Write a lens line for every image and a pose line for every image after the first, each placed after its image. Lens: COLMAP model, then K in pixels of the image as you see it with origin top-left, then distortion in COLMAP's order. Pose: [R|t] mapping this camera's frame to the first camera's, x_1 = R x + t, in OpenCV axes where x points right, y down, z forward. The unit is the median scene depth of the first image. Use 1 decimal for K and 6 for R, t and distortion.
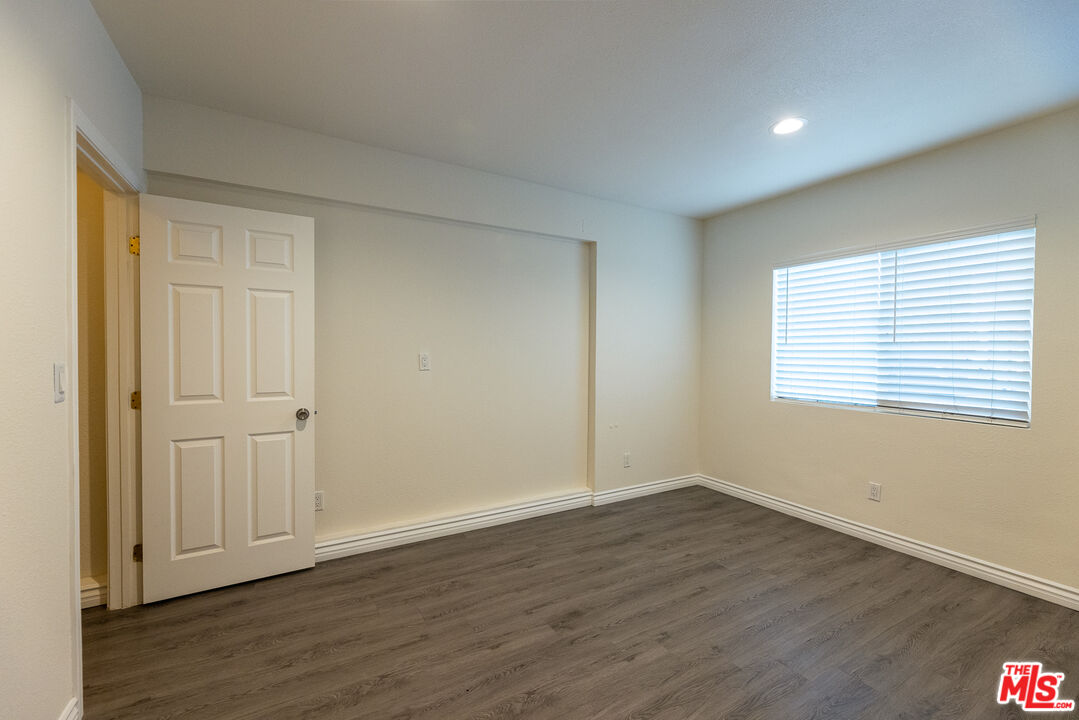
lens RADIAL K [[436.1, 0, 540.6], [0, 436.1, 360.2], [0, 0, 1]] dist [-0.002130, -0.000258]
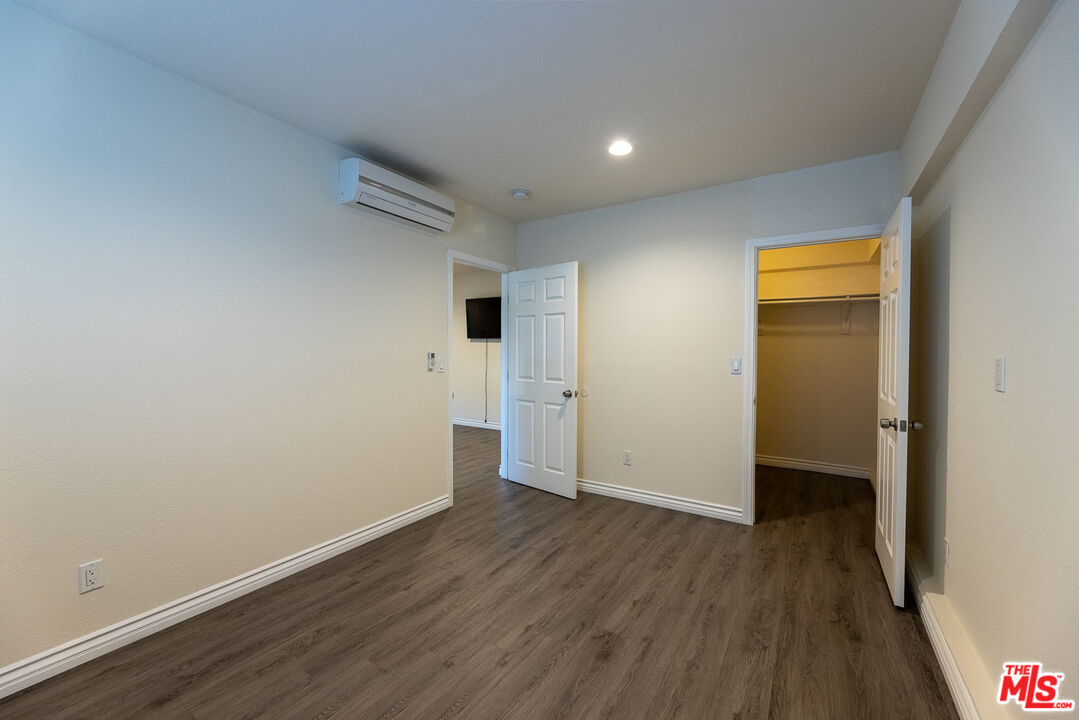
lens RADIAL K [[436.1, 0, 539.7], [0, 436.1, 356.4], [0, 0, 1]] dist [-0.002130, -0.000258]
pose [[-0.889888, -0.010872, -0.456050, 0.621801], [-0.025013, 0.999375, 0.024983, -0.024530], [0.455494, 0.033639, -0.889603, 1.778467]]
